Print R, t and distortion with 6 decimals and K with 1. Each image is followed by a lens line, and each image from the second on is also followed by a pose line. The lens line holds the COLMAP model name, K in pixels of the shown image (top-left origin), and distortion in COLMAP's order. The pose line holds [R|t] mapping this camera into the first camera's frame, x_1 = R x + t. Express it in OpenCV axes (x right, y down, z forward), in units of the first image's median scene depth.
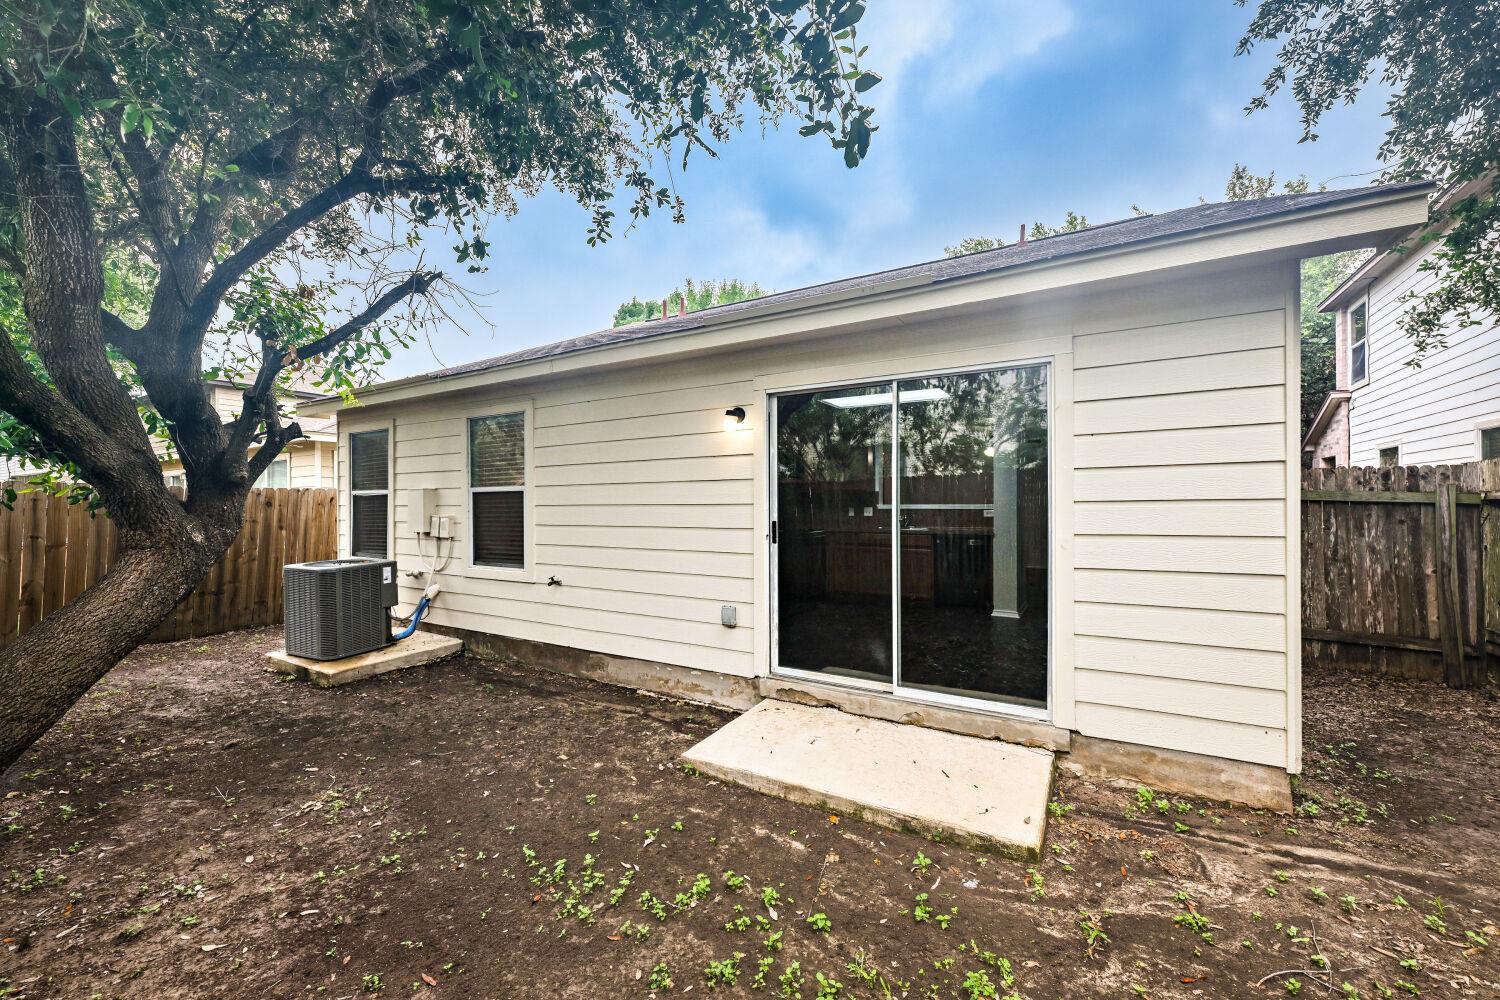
lens RADIAL K [[593.5, 0, 752.5], [0, 593.5, 500.3], [0, 0, 1]] dist [-0.000876, 0.000036]
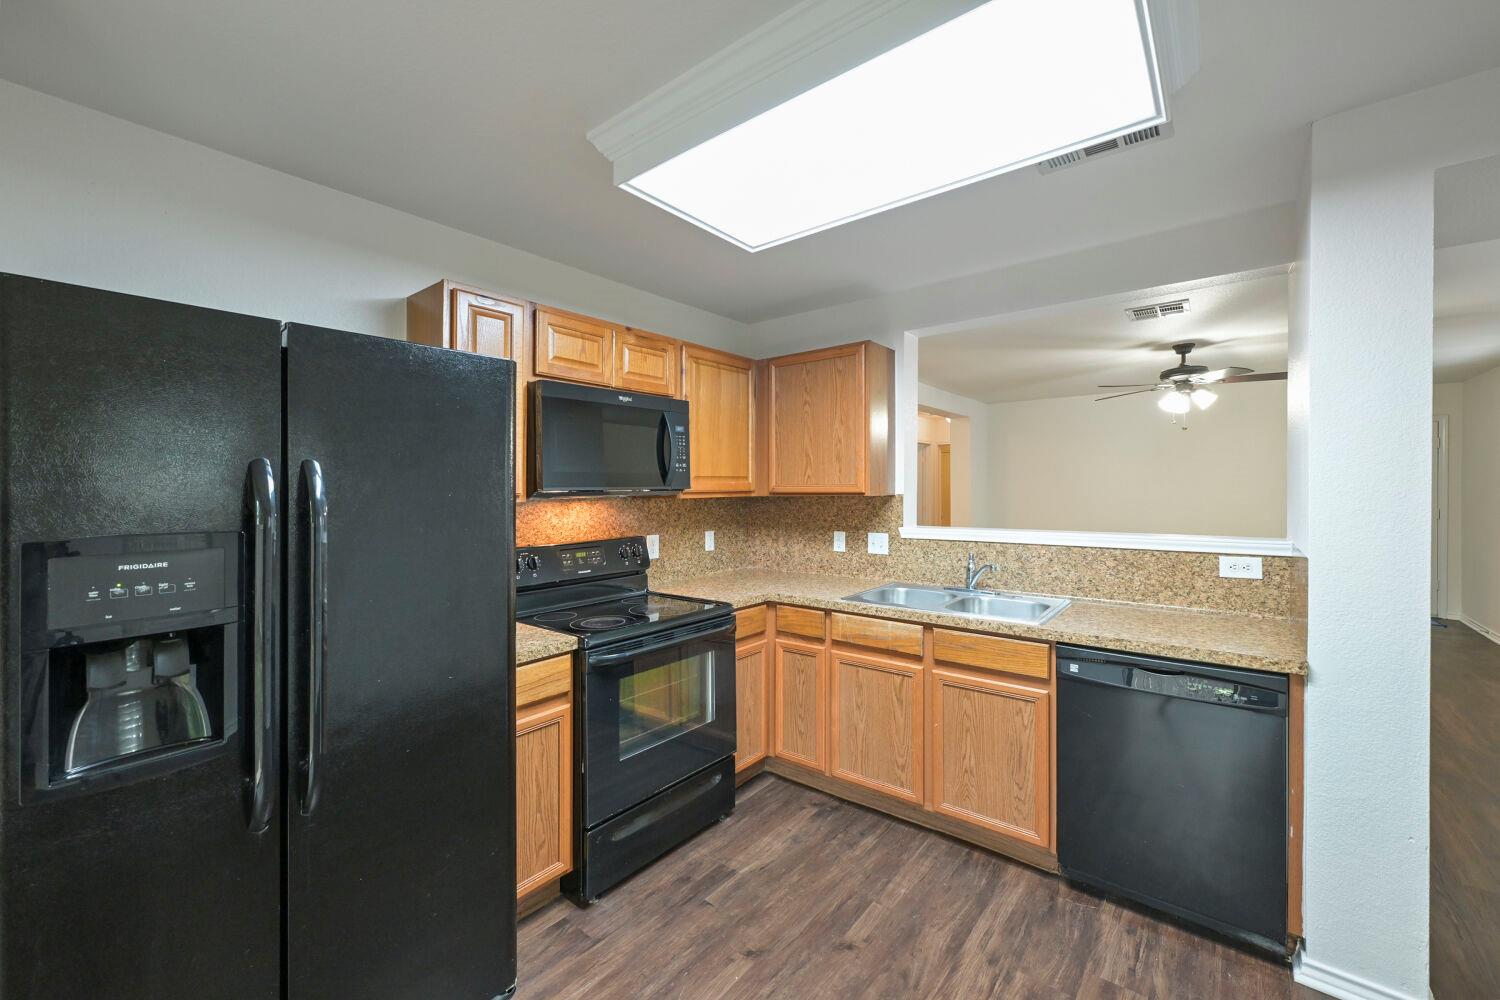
lens RADIAL K [[606.6, 0, 726.9], [0, 606.6, 475.6], [0, 0, 1]] dist [0.000707, 0.000097]
pose [[0.988291, -0.004382, -0.152517, 0.306266], [0.003606, 0.999979, -0.005364, -0.051765], [0.152537, 0.004752, 0.988286, 1.111569]]
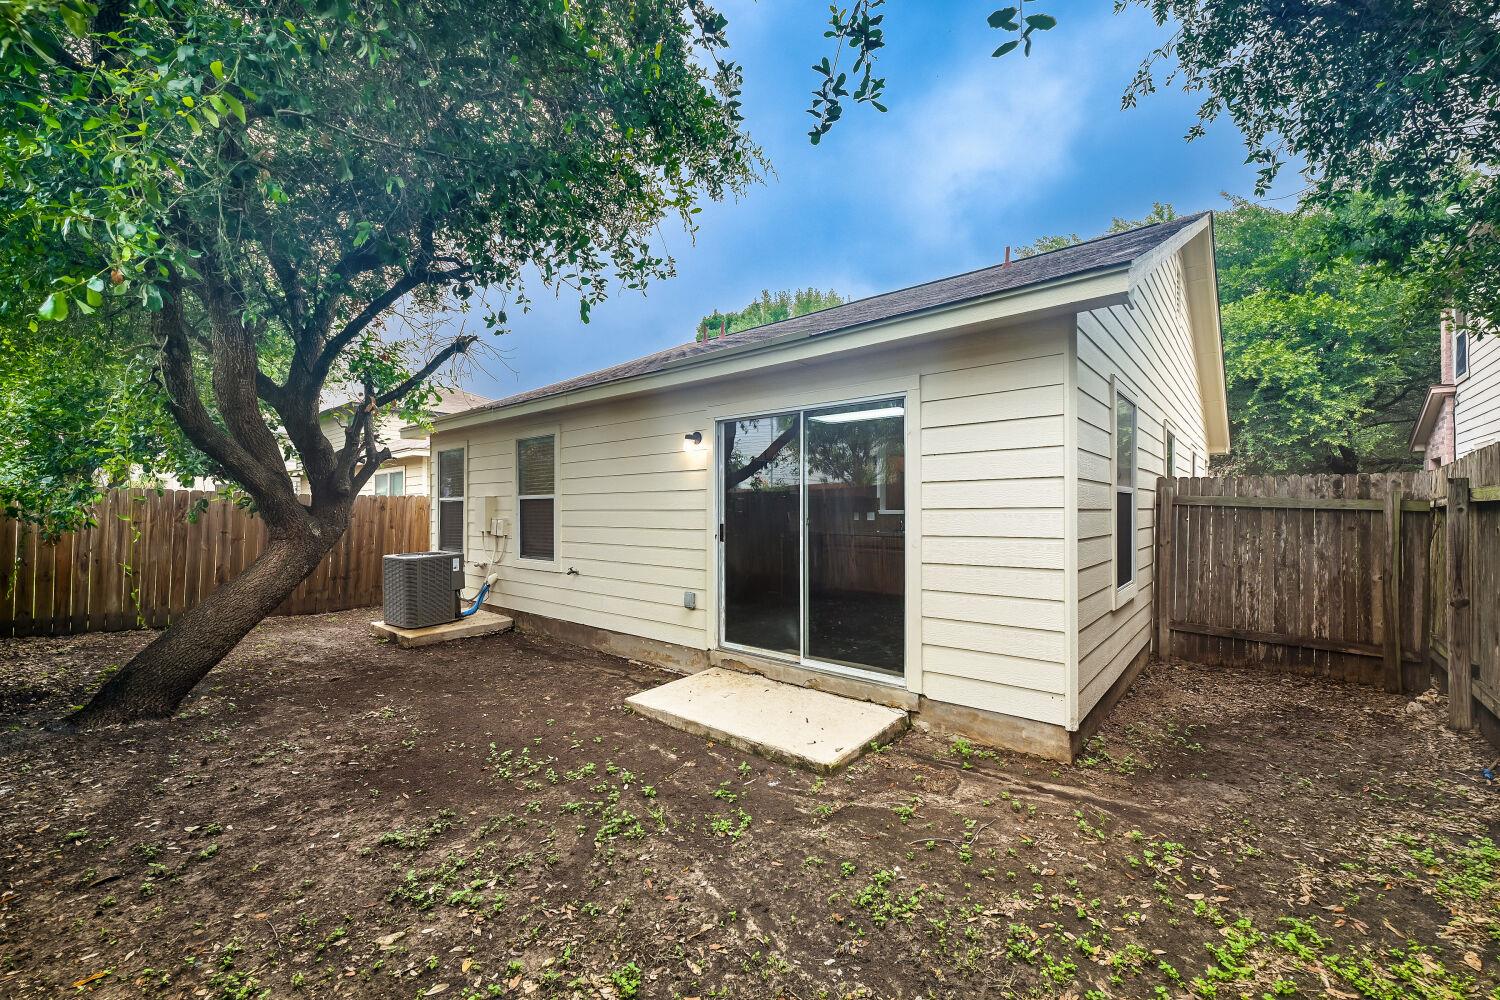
lens RADIAL K [[599.3, 0, 750.0], [0, 599.3, 500.0], [0, 0, 1]] dist [-0.001224, 0.000138]
pose [[0.985801, -0.000084, -0.167919, 0.316749], [-0.001125, 0.999974, -0.007104, -0.005778], [0.167915, 0.007192, 0.985775, -0.230514]]
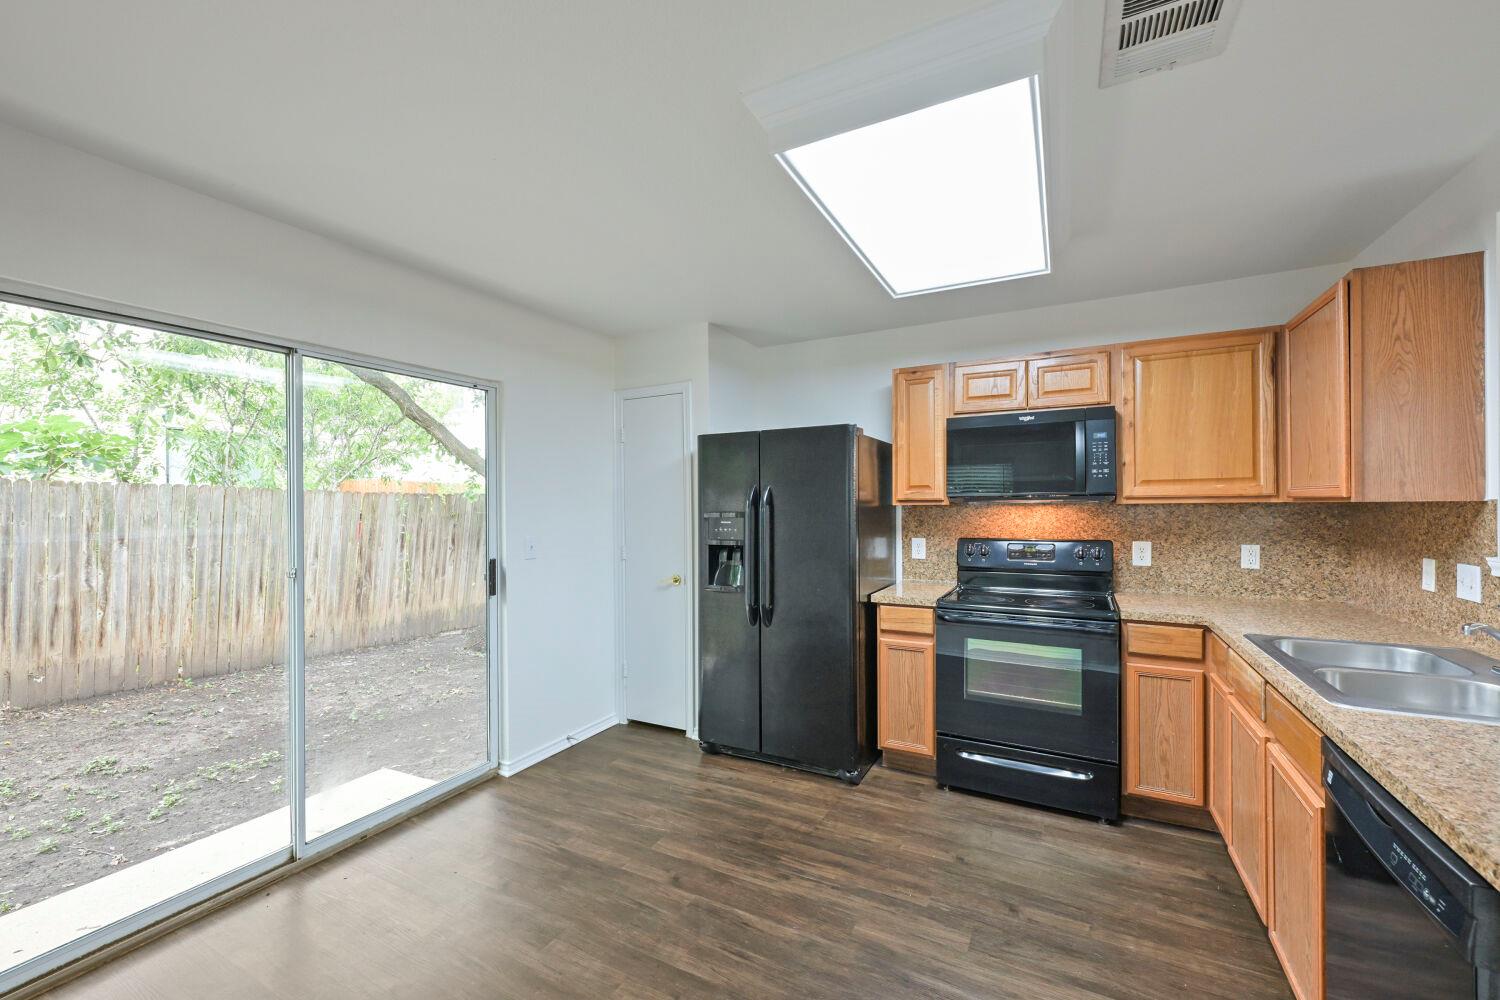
lens RADIAL K [[593.5, 0, 752.5], [0, 593.5, 500.3], [0, 0, 1]] dist [-0.000876, 0.000036]
pose [[0.047849, 0.001332, -0.998854, 0.834887], [0.022068, 0.999754, 0.002391, -0.043442], [0.998611, -0.022157, 0.047808, 1.360519]]
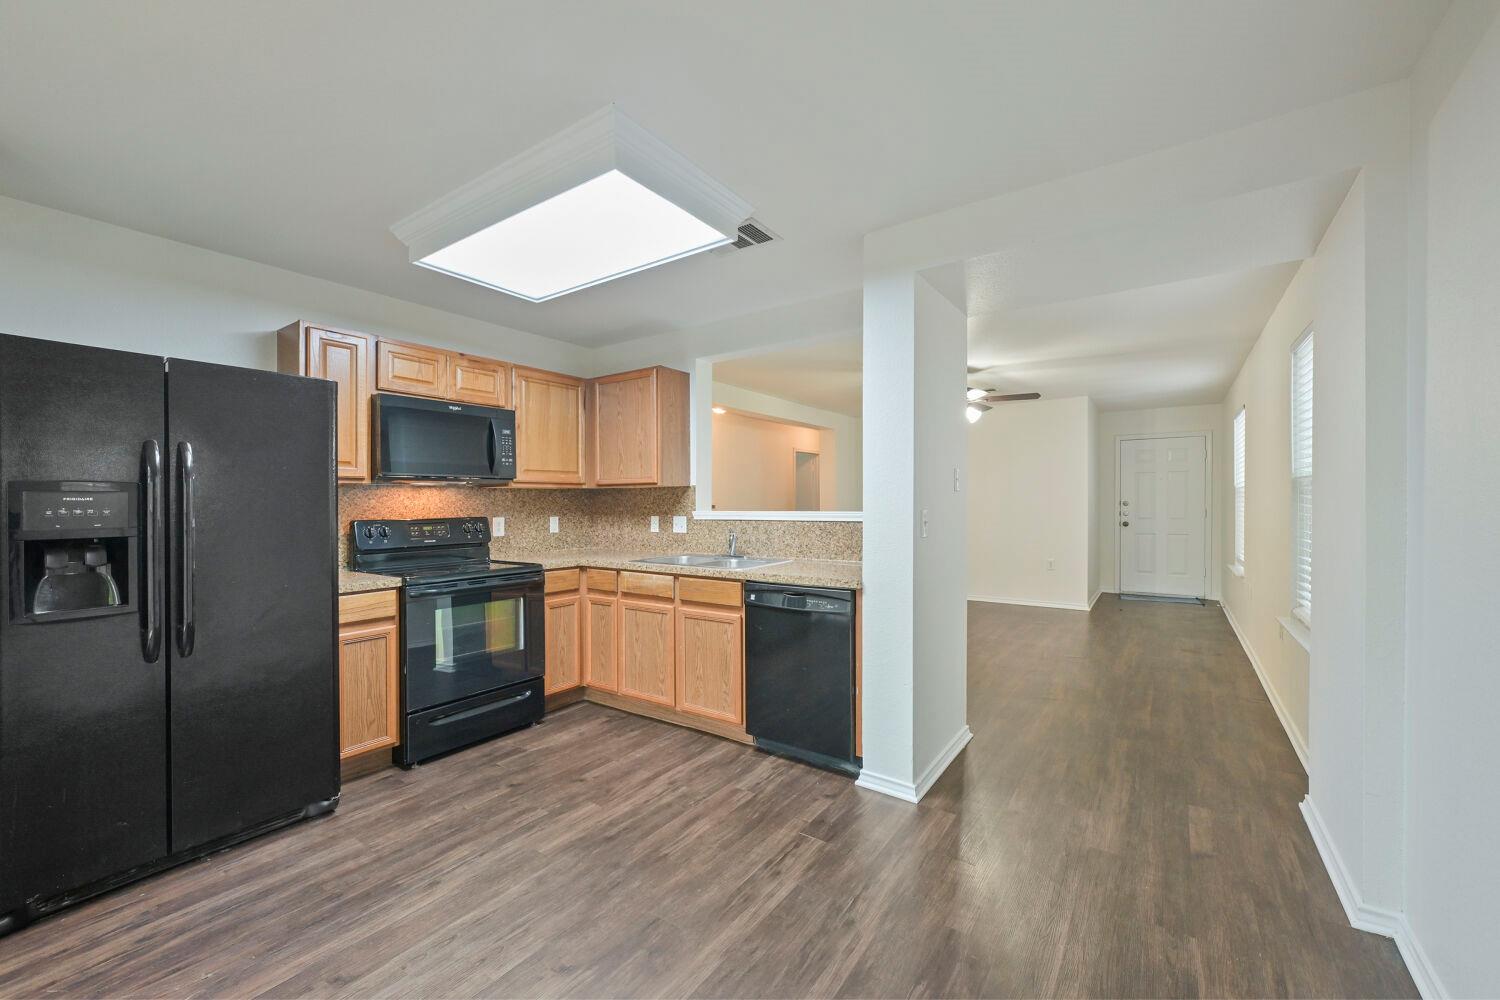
lens RADIAL K [[615.7, 0, 727.4], [0, 615.7, 497.6], [0, 0, 1]] dist [-0.000342, -0.000018]
pose [[0.995691, 0.001446, -0.092725, 0.565582], [-0.000804, 0.999975, 0.006966, -0.017316], [0.092733, -0.006862, 0.995667, 0.901110]]
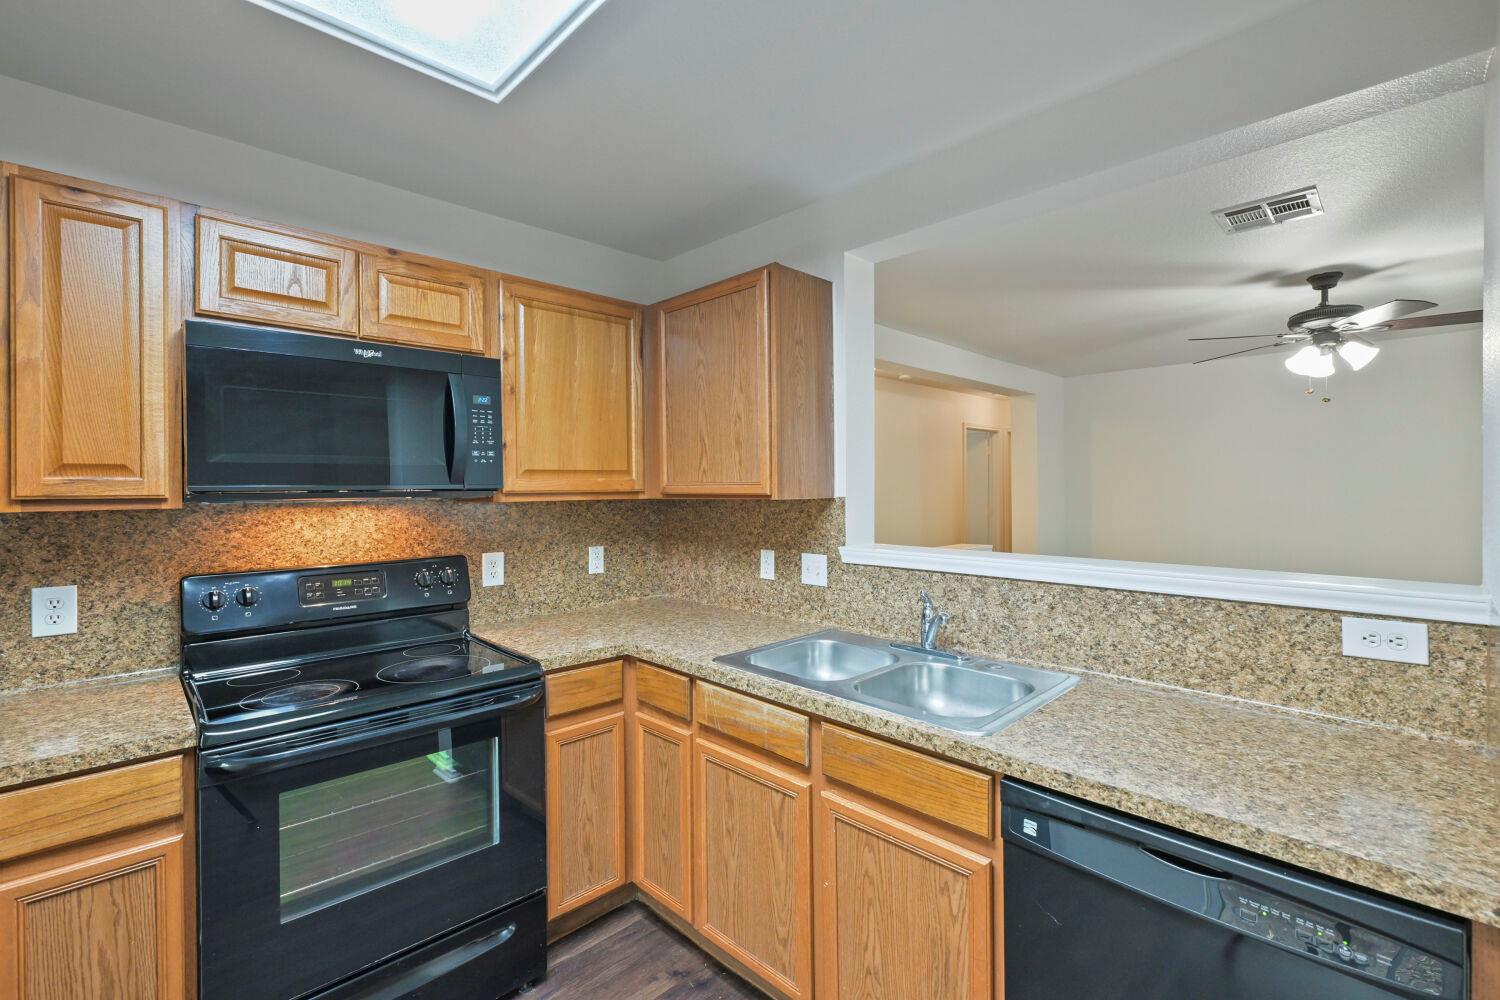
lens RADIAL K [[669.3, 0, 730.2], [0, 669.3, 471.3], [0, 0, 1]] dist [-0.000606, -0.000150]
pose [[0.963741, -0.004603, -0.266801, 0.474320], [0.002864, 0.999972, -0.006905, -0.049530], [0.266826, 0.005891, 0.963727, 1.344672]]
